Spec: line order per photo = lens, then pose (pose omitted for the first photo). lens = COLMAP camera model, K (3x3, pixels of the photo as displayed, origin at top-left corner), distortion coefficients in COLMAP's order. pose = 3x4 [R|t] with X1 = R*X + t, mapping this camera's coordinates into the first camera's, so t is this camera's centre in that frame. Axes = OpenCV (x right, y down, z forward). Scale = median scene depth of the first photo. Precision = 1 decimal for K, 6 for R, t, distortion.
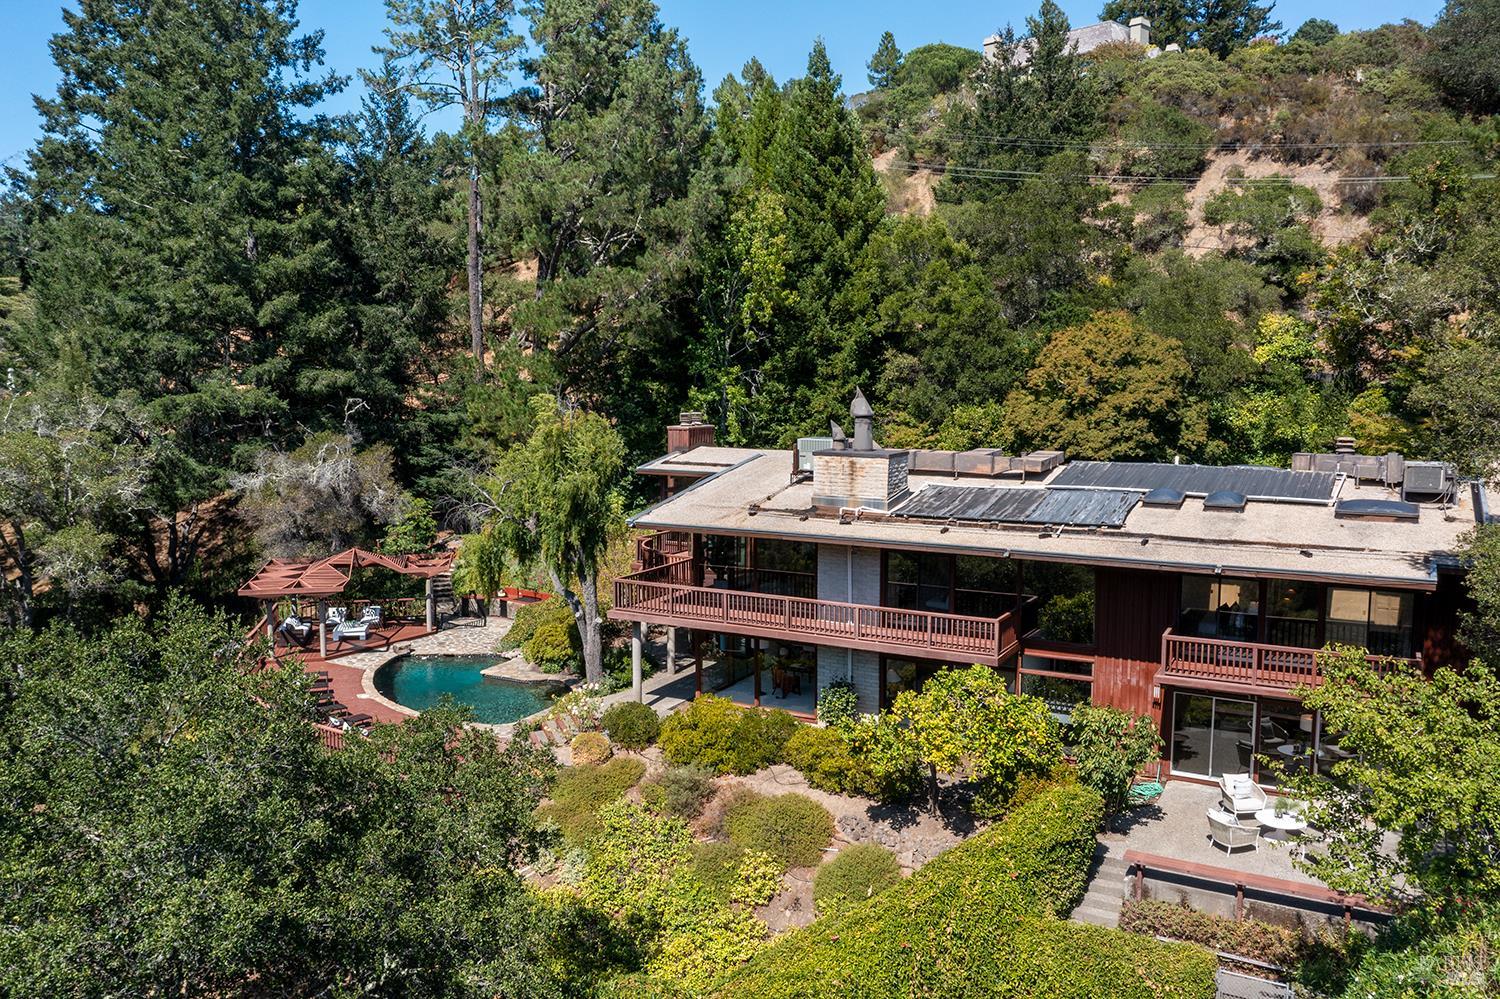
lens RADIAL K [[1223.8, 0, 741.0], [0, 1223.8, 478.1], [0, 0, 1]] dist [-0.022836, 0.017234]
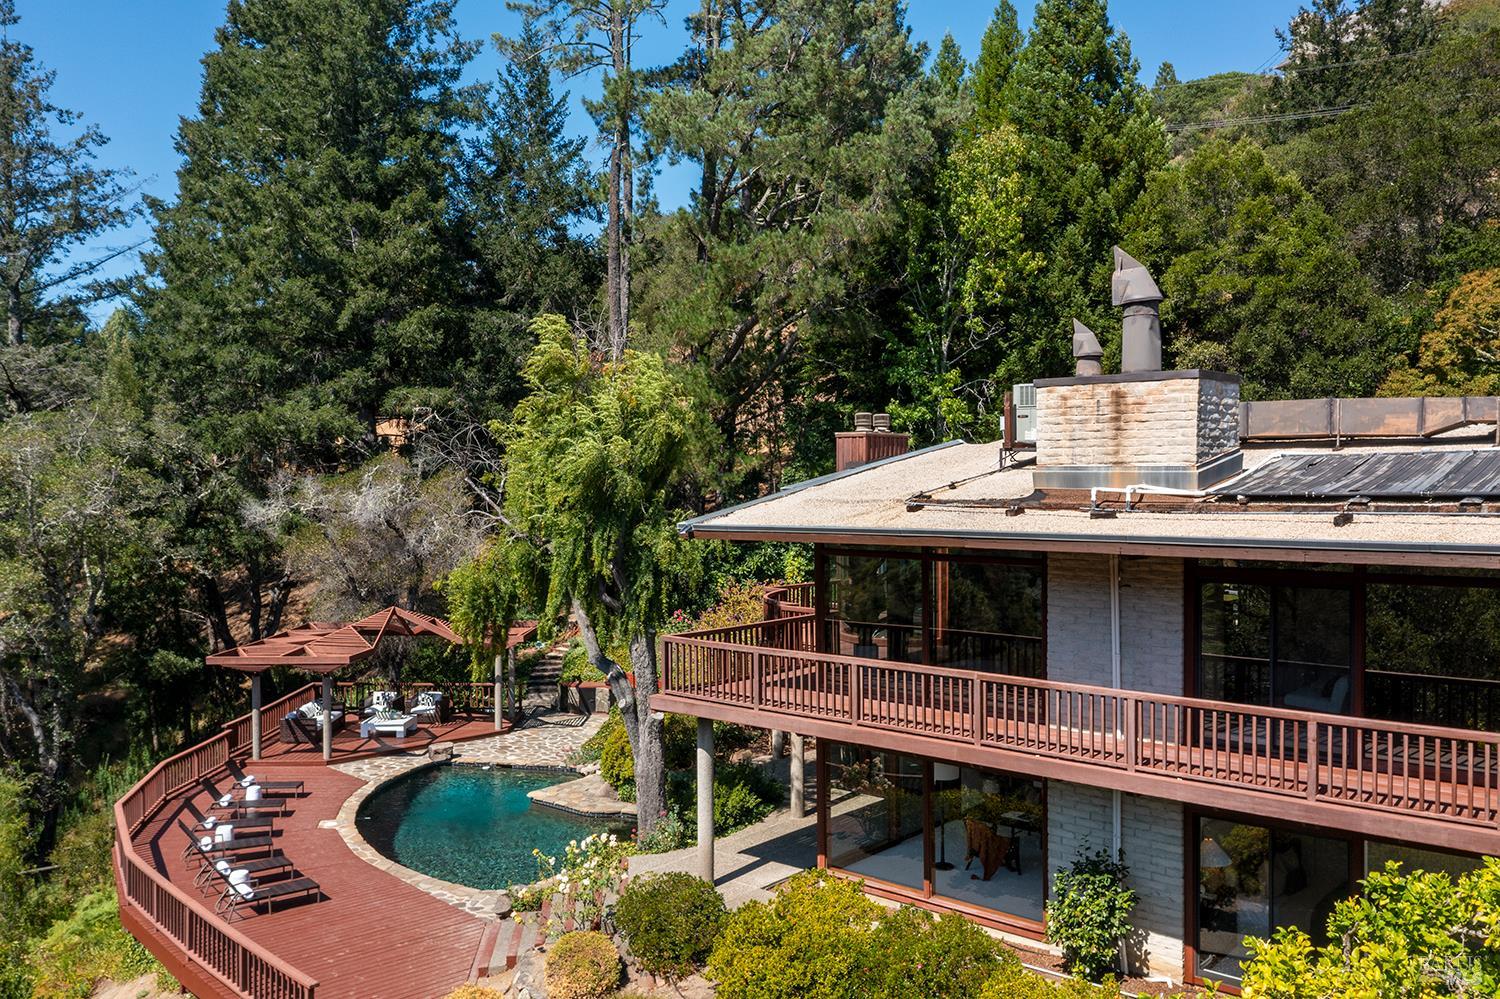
lens RADIAL K [[1223.8, 0, 741.0], [0, 1223.8, 478.1], [0, 0, 1]] dist [-0.022836, 0.017234]
pose [[0.976140, -0.005185, -0.217079, 0.035384], [-0.015021, 0.995707, -0.091329, 0.045888], [0.216620, 0.092410, 0.971872, 0.353409]]
